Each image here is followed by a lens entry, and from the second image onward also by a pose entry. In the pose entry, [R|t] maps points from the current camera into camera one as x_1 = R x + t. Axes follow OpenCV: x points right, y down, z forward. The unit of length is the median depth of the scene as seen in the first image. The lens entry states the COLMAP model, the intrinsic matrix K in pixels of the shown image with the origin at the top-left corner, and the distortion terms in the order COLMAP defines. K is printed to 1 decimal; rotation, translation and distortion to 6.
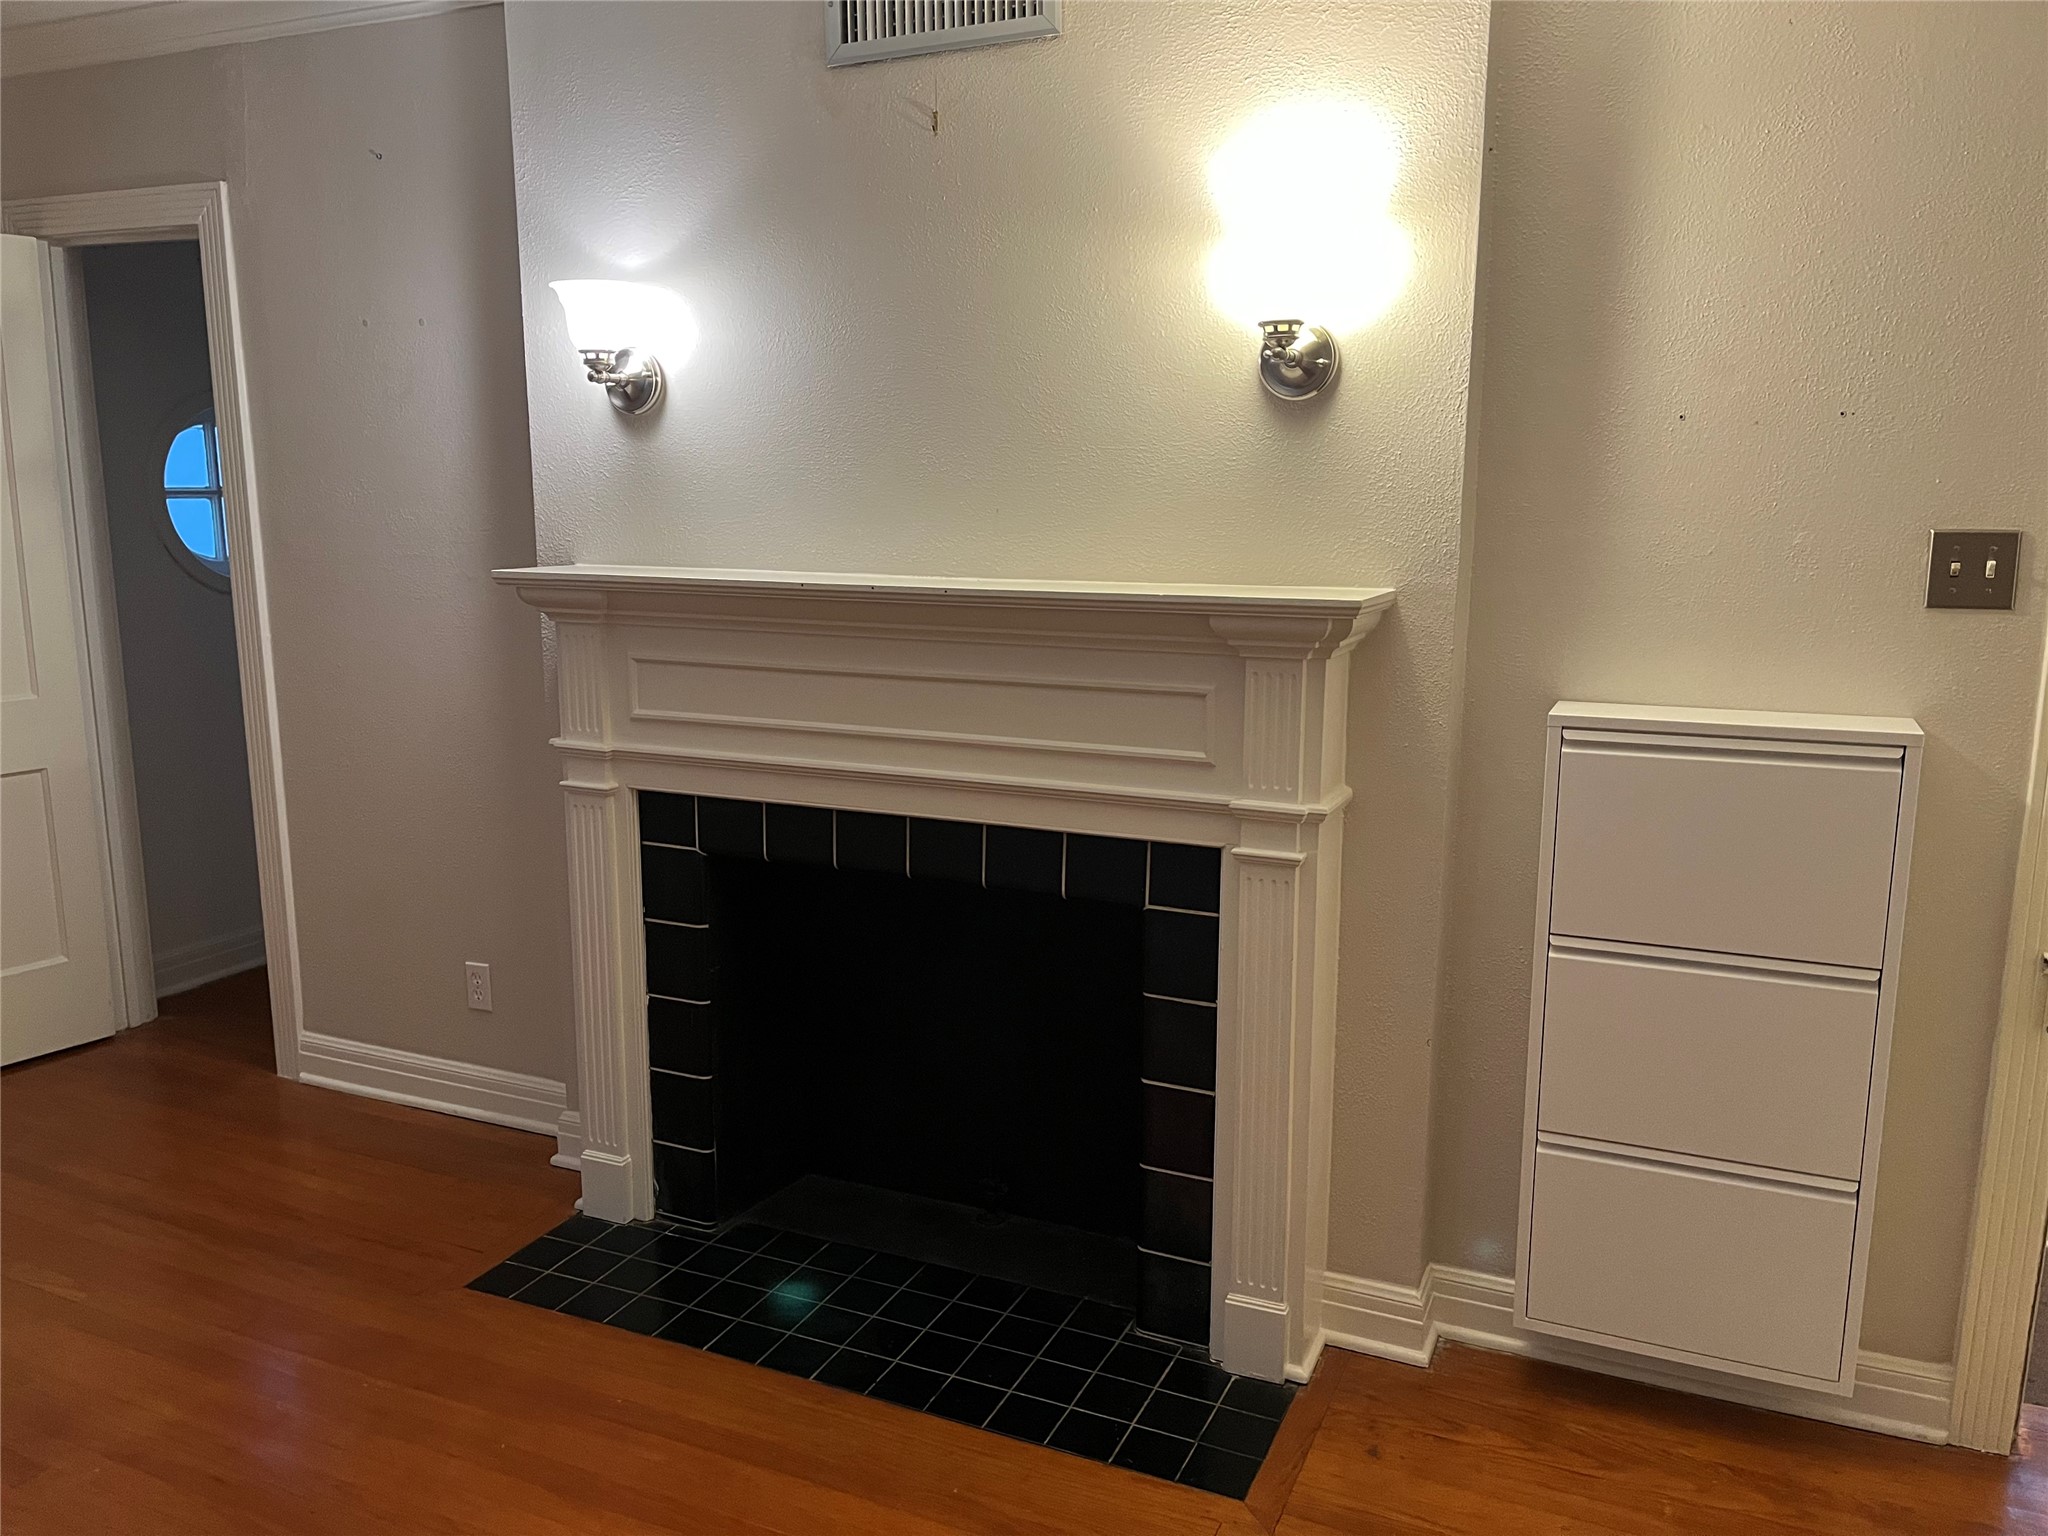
lens RADIAL K [[1536.6, 0, 1024.0], [0, 1536.6, 768.0], [0, 0, 1]] dist [0.059462, -0.075237]
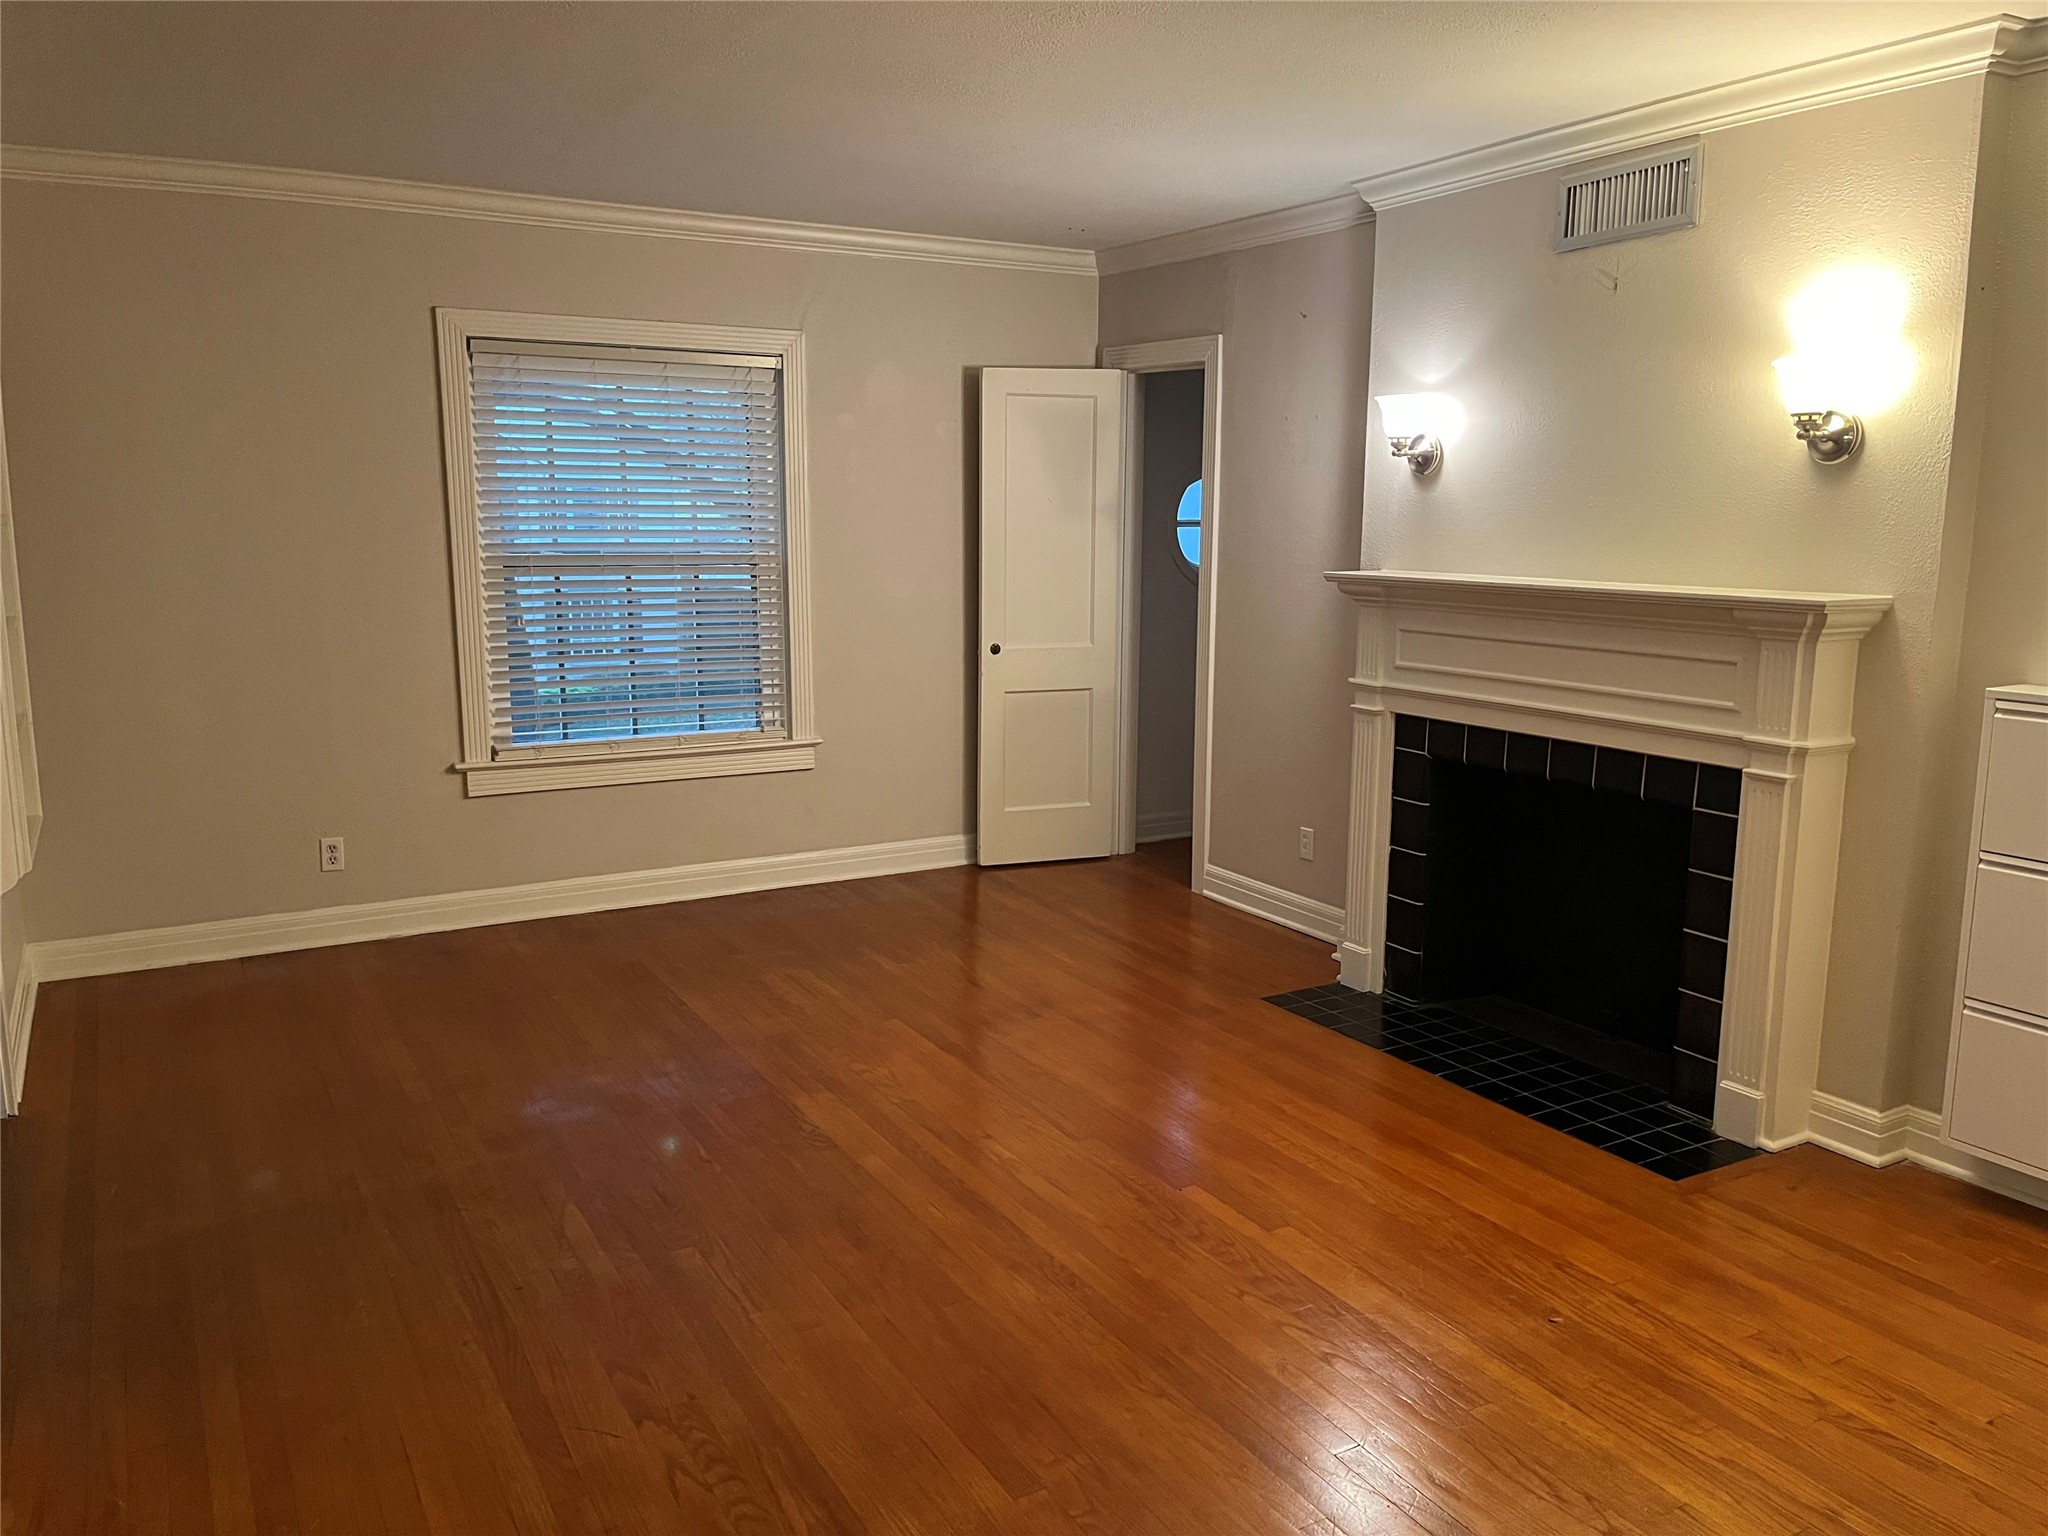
lens RADIAL K [[1536.6, 0, 1024.0], [0, 1536.6, 768.0], [0, 0, 1]] dist [0.059462, -0.075237]
pose [[0.809068, 0.100783, -0.579009, 0.374086], [-0.110684, 0.993687, 0.018300, 0.086505], [0.577198, 0.049280, 0.815116, -0.518513]]
